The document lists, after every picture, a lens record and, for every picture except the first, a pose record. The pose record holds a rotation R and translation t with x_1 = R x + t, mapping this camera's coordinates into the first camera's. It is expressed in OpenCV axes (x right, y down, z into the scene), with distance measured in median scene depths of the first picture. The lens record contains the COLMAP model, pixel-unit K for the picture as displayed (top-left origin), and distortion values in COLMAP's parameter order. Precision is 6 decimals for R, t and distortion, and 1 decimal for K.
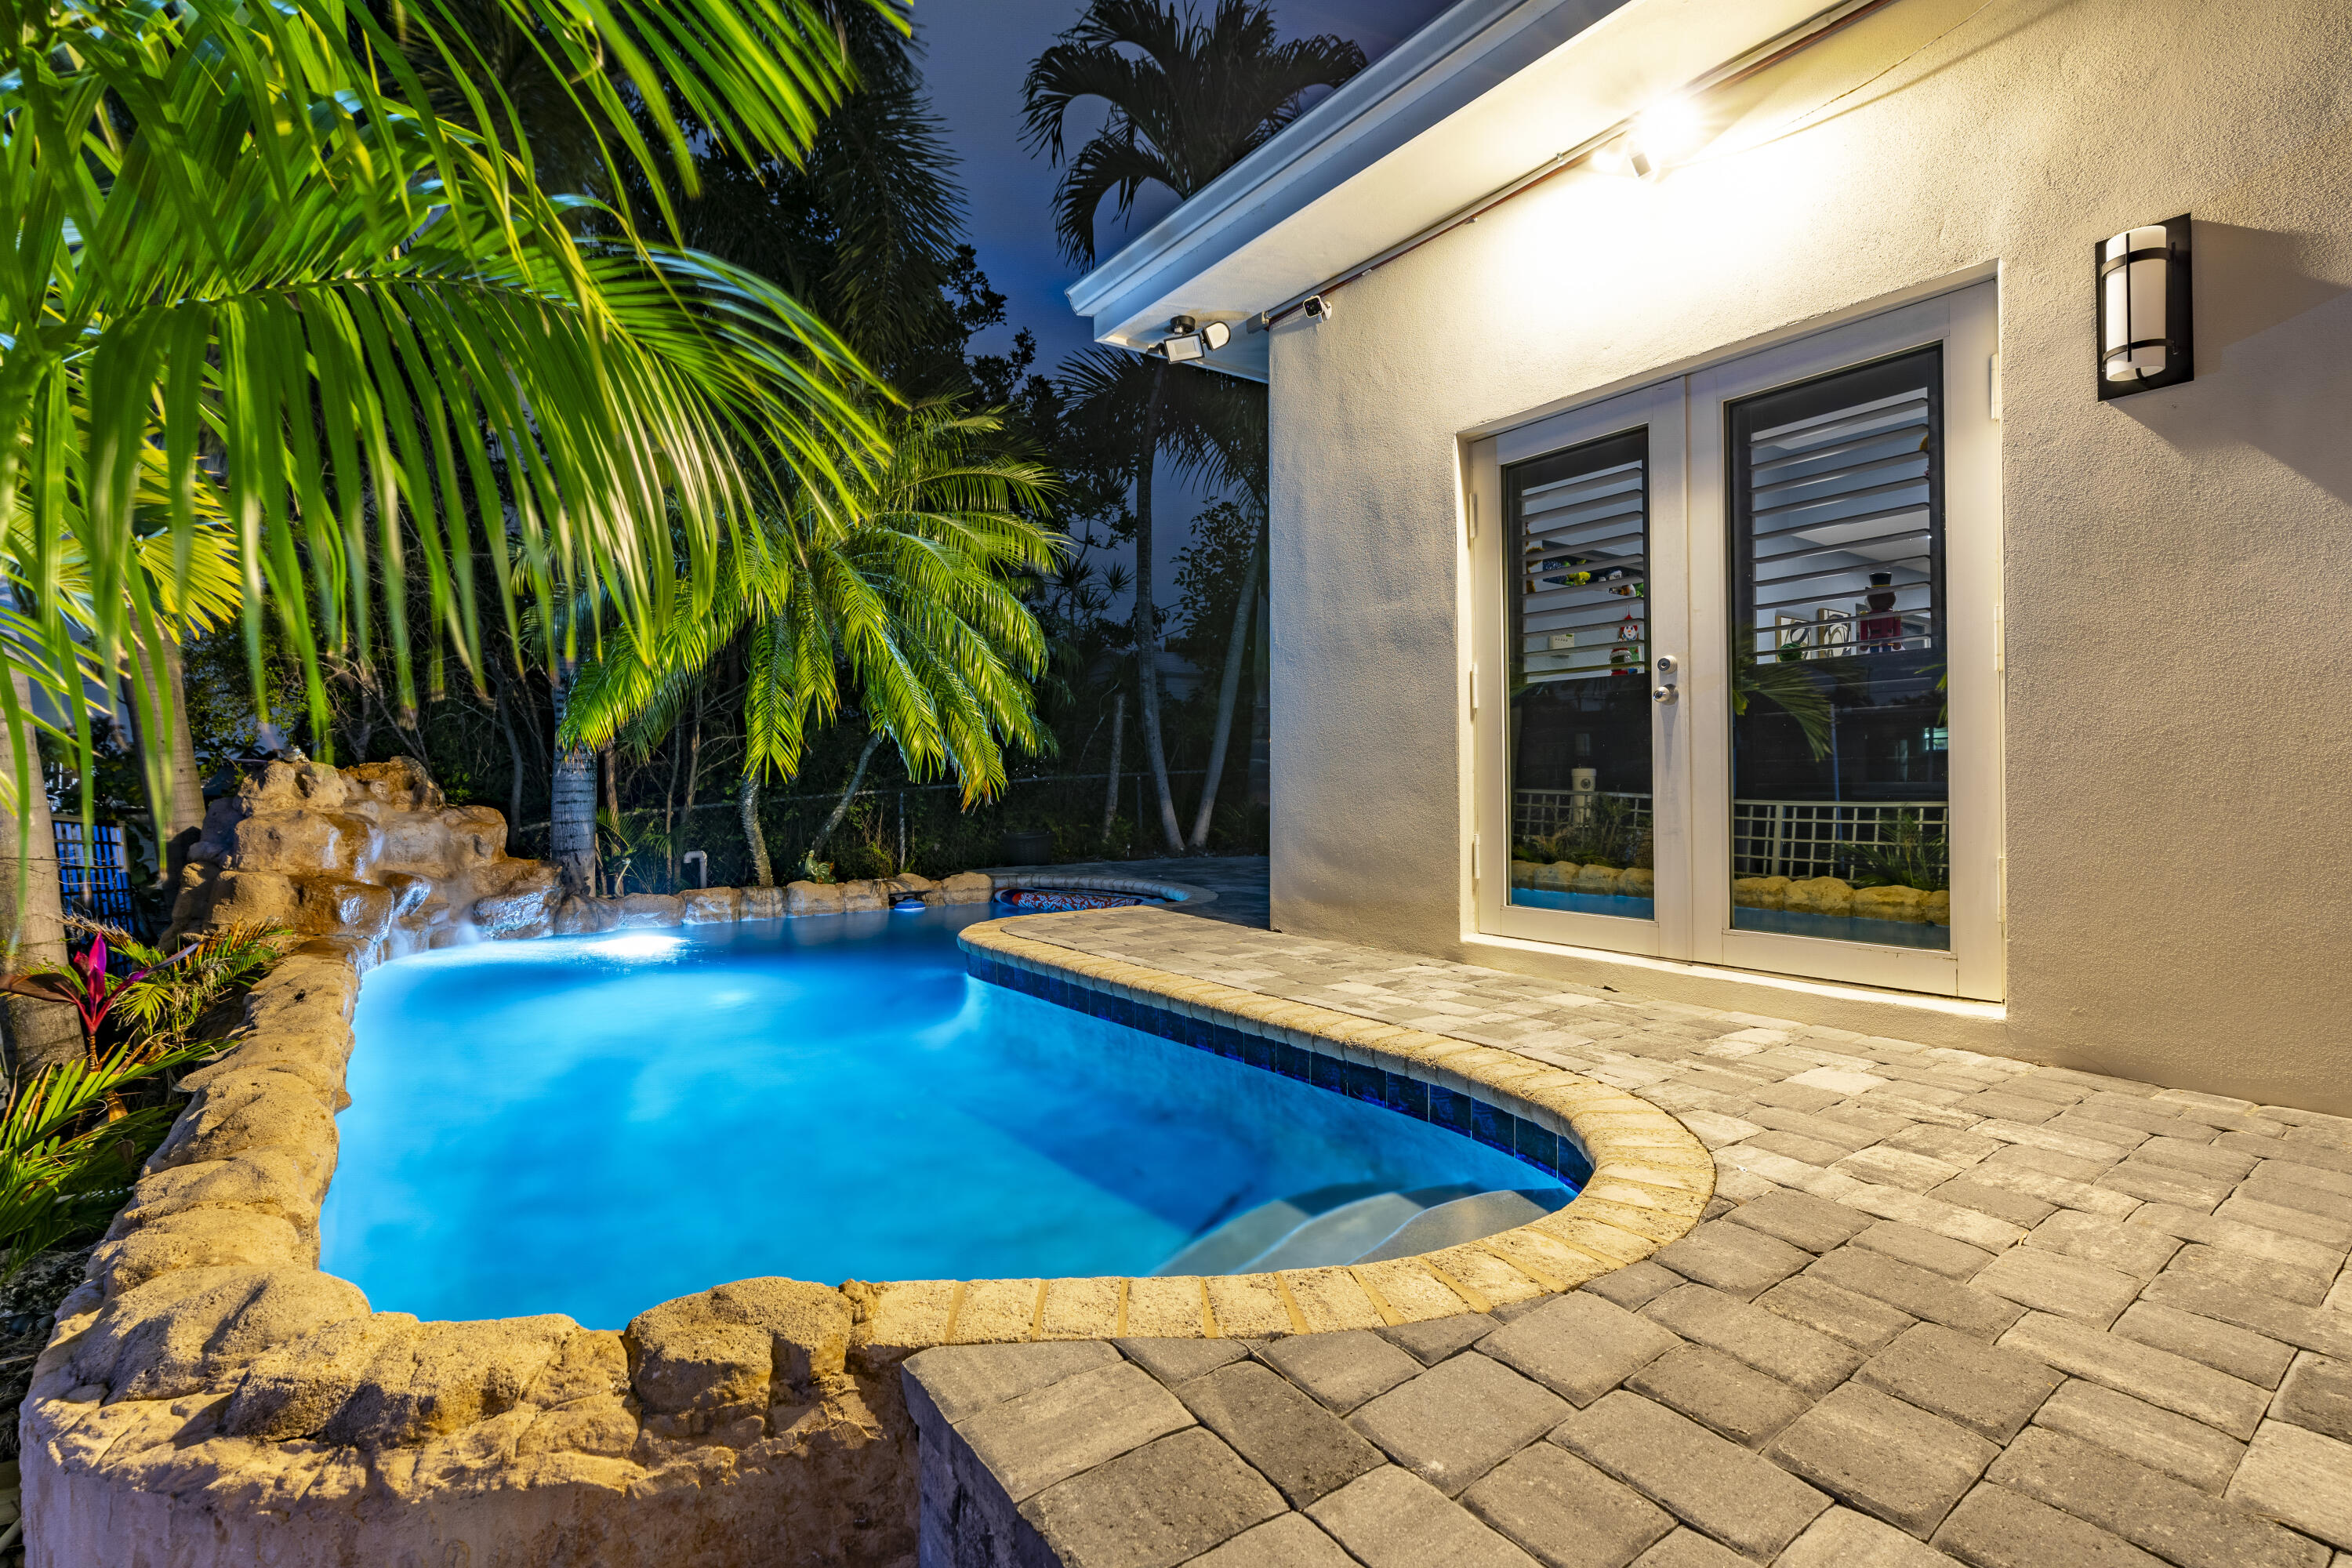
lens RADIAL K [[1075.3, 0, 1151.2], [0, 1075.3, 772.1], [0, 0, 1]] dist [-0.011660, 0.004056]
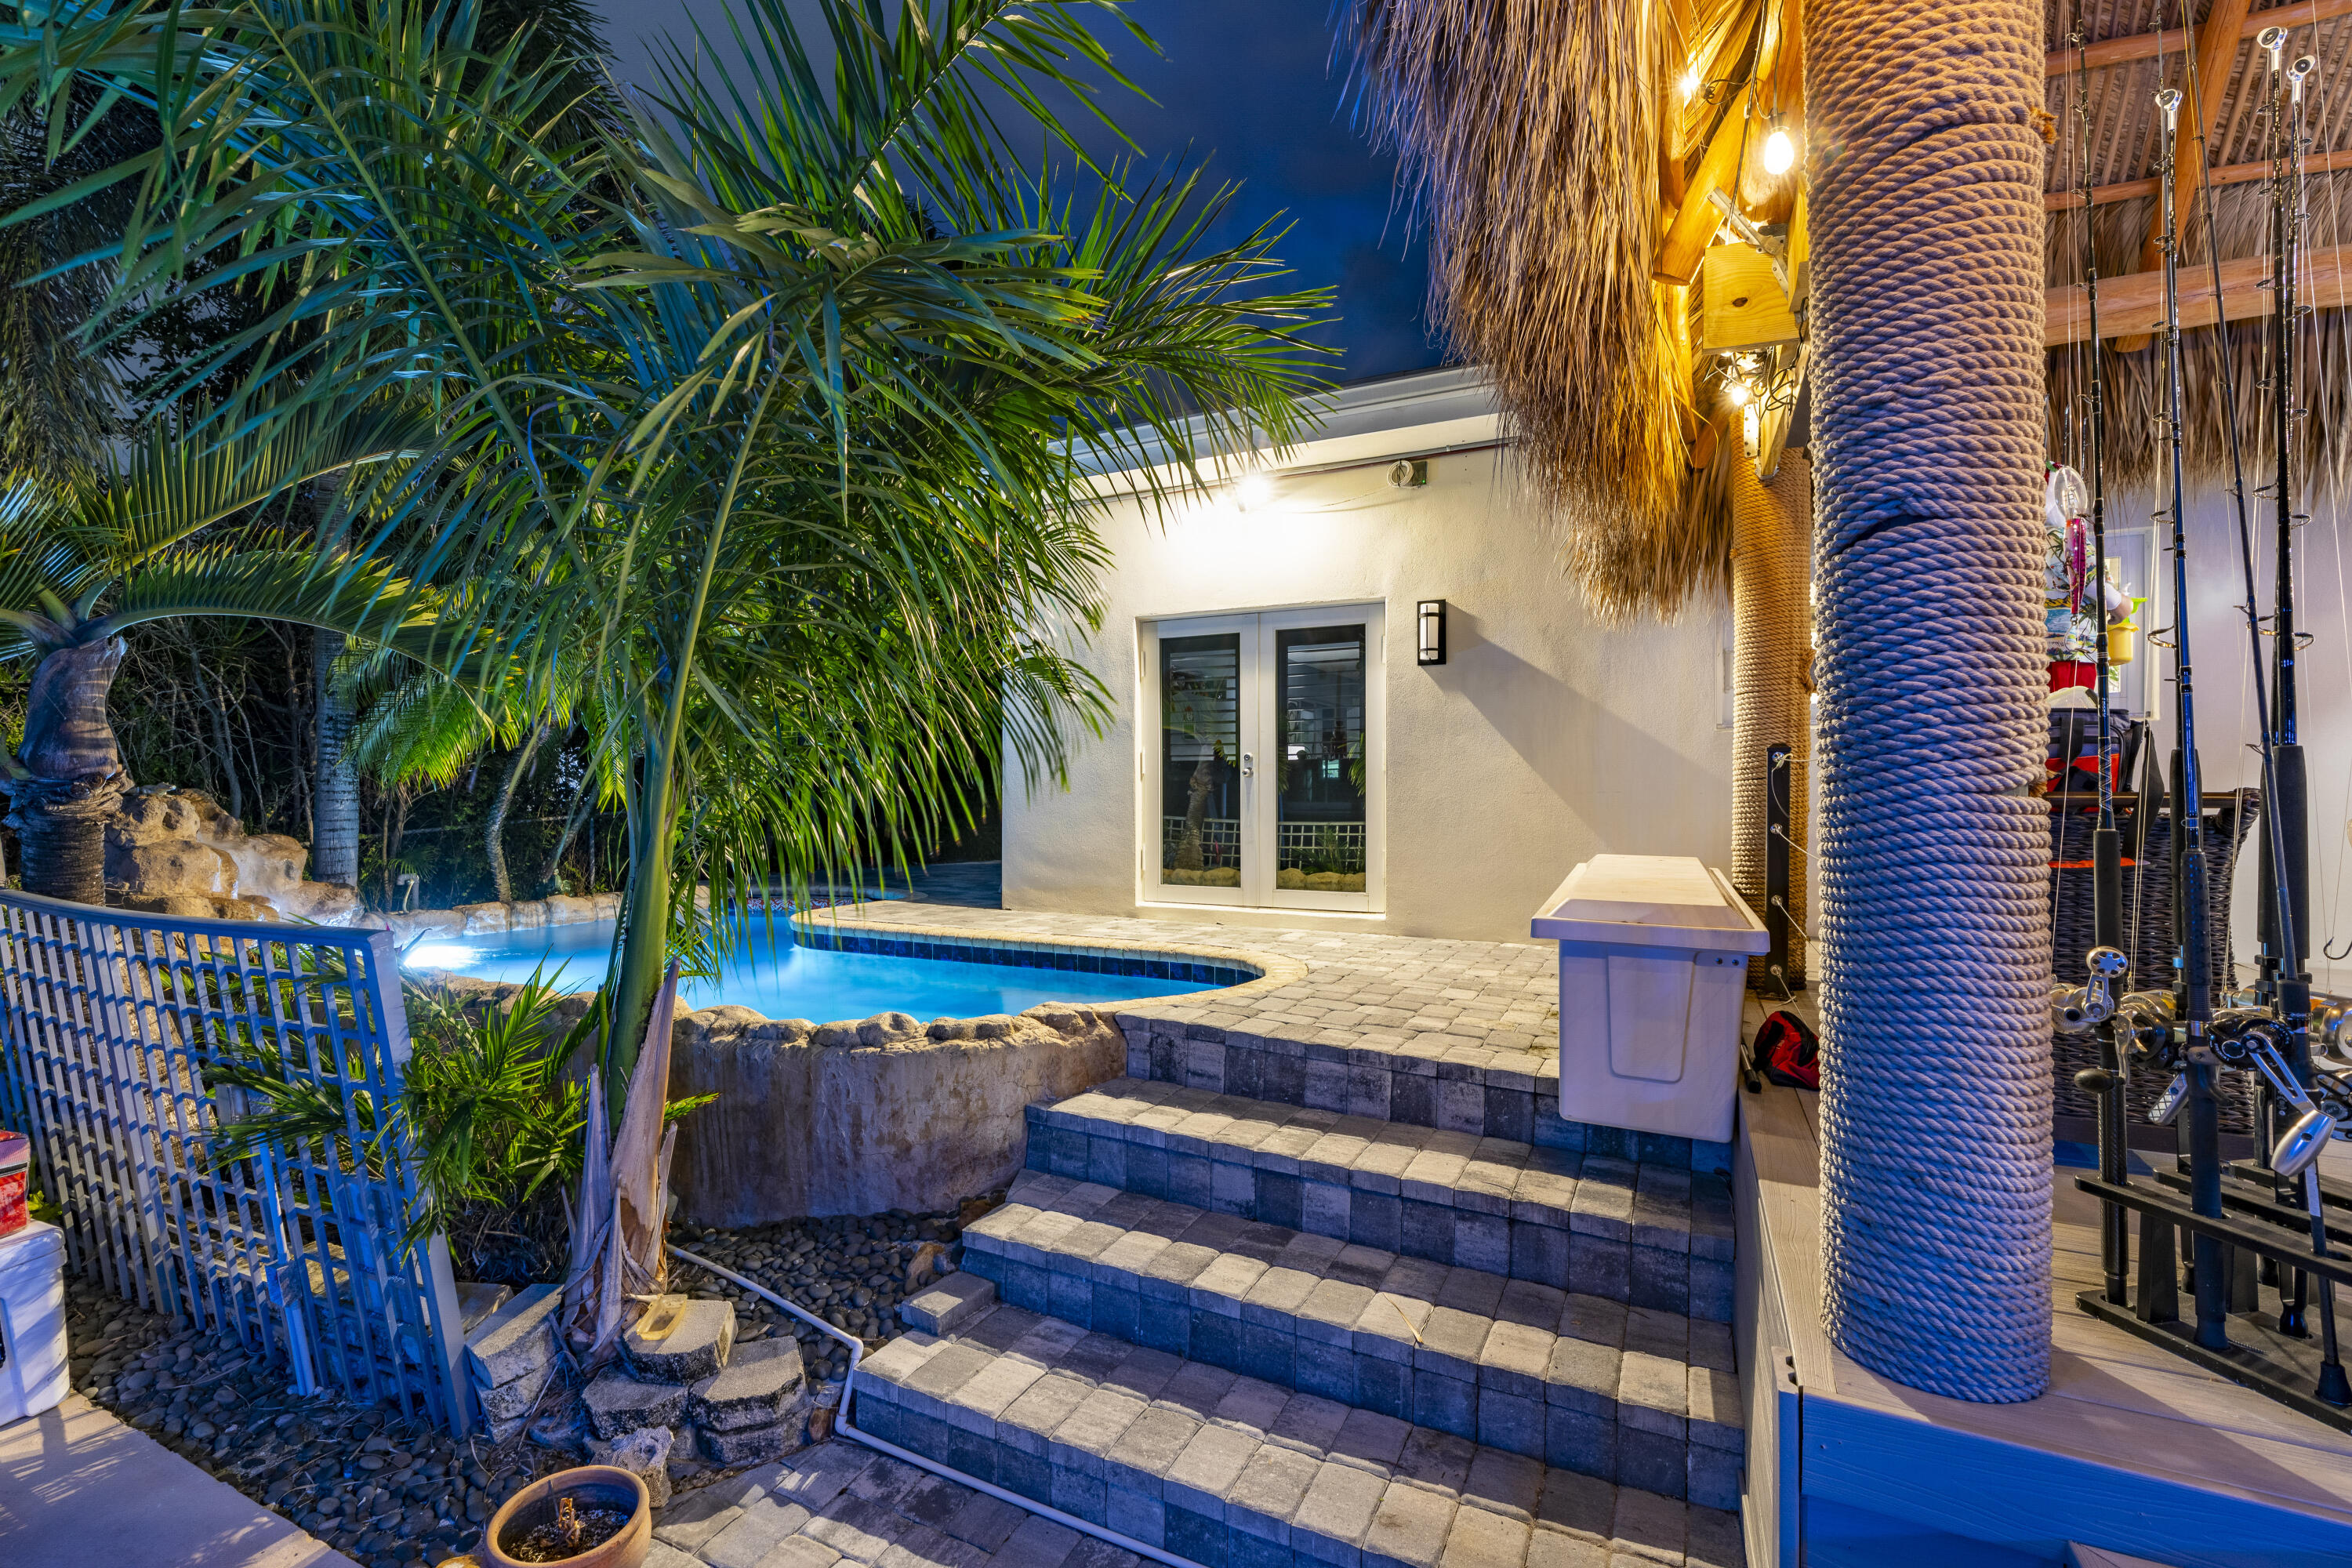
lens RADIAL K [[1075.7, 0, 1155.1], [0, 1075.7, 779.2], [0, 0, 1]] dist [-0.012916, 0.004482]
pose [[0.887133, 0.012075, 0.461357, -0.593837], [-0.009019, 0.999920, -0.008830, -0.041600], [-0.461426, 0.003672, 0.887171, -0.690500]]
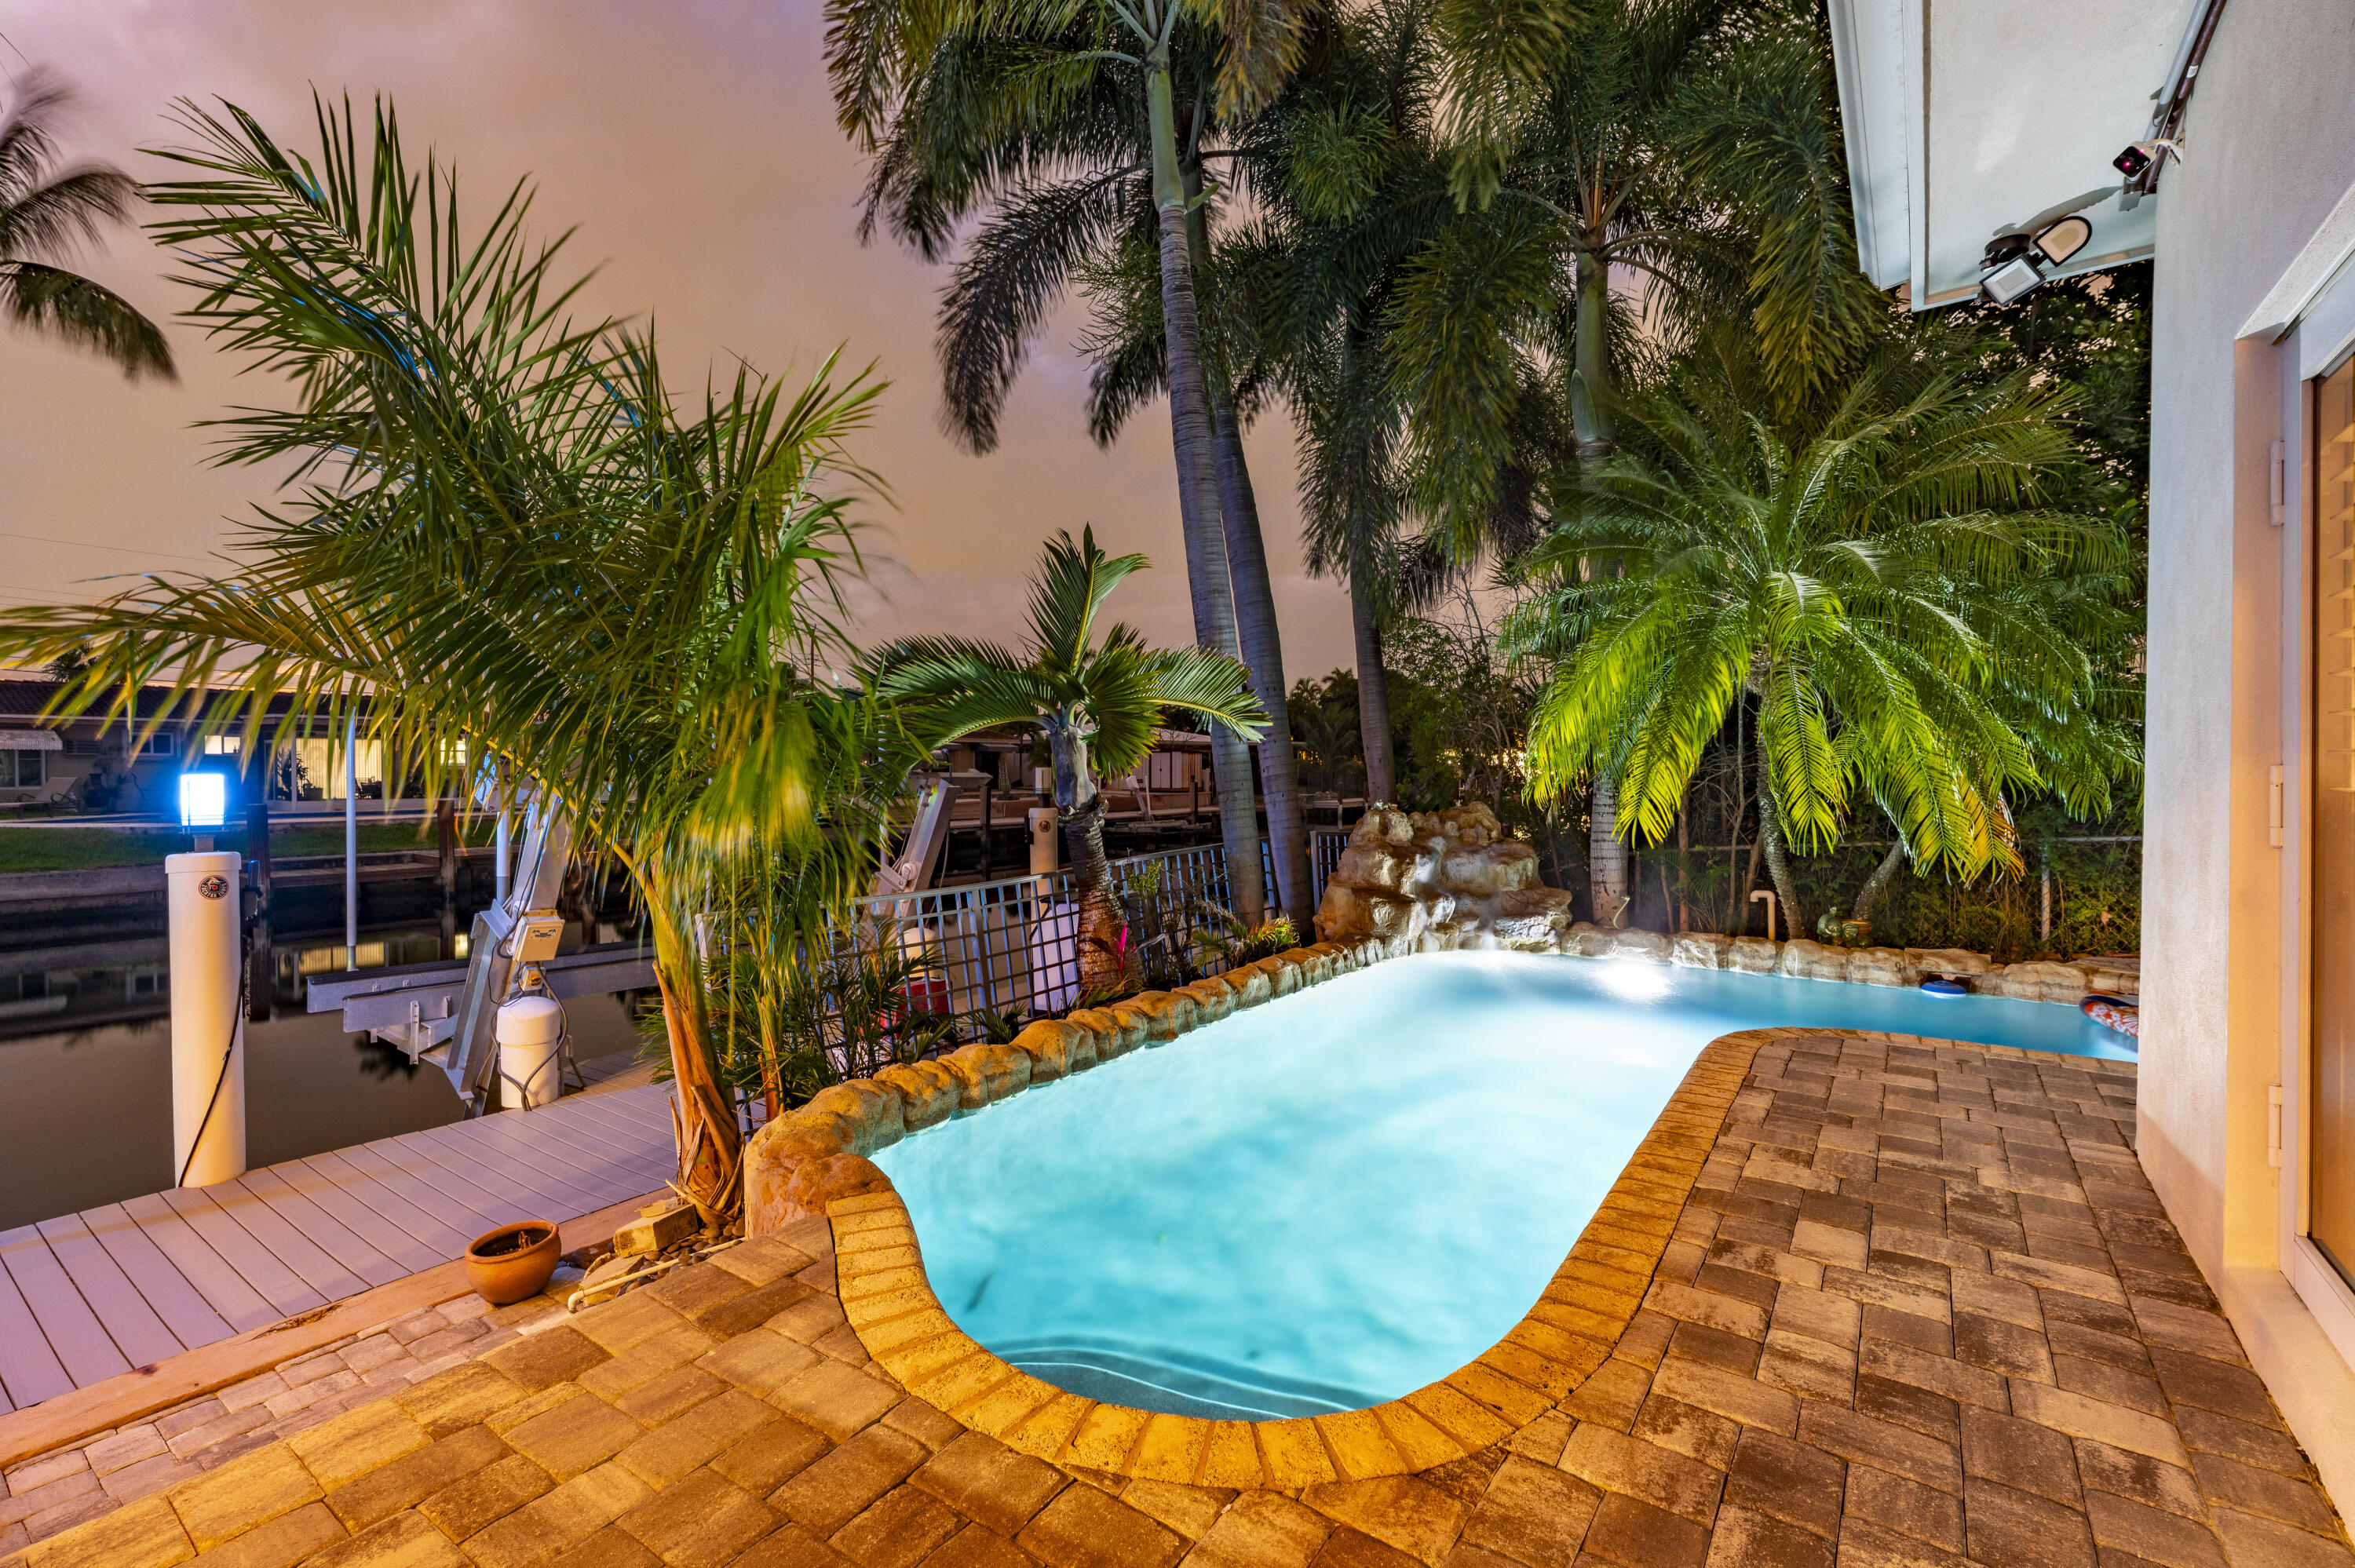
lens RADIAL K [[1035.3, 0, 1178.1], [0, 1035.3, 771.6], [0, 0, 1]] dist [-0.002956, 0.000189]
pose [[0.325574, 0.008012, -0.945483, 0.726465], [0.010067, 0.999878, 0.011939, -0.128094], [0.945463, -0.013406, 0.325453, 0.385174]]
